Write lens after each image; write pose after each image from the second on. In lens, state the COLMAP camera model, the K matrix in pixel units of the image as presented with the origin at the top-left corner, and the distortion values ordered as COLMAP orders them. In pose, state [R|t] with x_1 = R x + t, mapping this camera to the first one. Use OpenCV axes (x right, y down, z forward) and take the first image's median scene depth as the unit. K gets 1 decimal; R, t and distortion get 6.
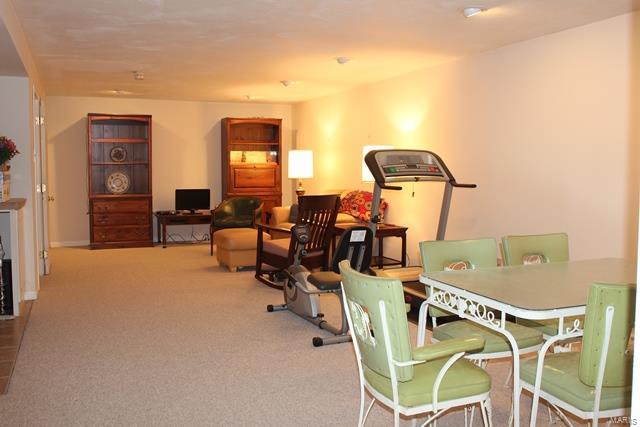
lens RADIAL K [[592.6, 0, 319.6], [0, 592.6, 213.0], [0, 0, 1]] dist [-0.066076, 0.000000]
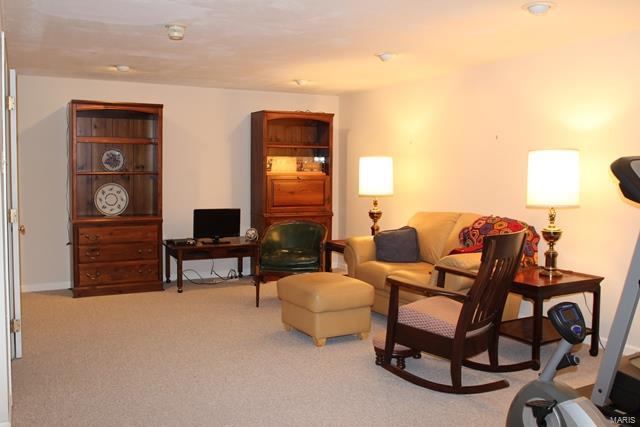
lens RADIAL K [[592.6, 0, 320.5], [0, 592.6, 213.0], [0, 0, 1]] dist [-0.066076, 0.000000]
pose [[0.996364, -0.001925, 0.085180, -0.153715], [0.002599, 0.999966, -0.007800, -0.029847], [-0.085162, 0.007993, 0.996335, 0.275791]]
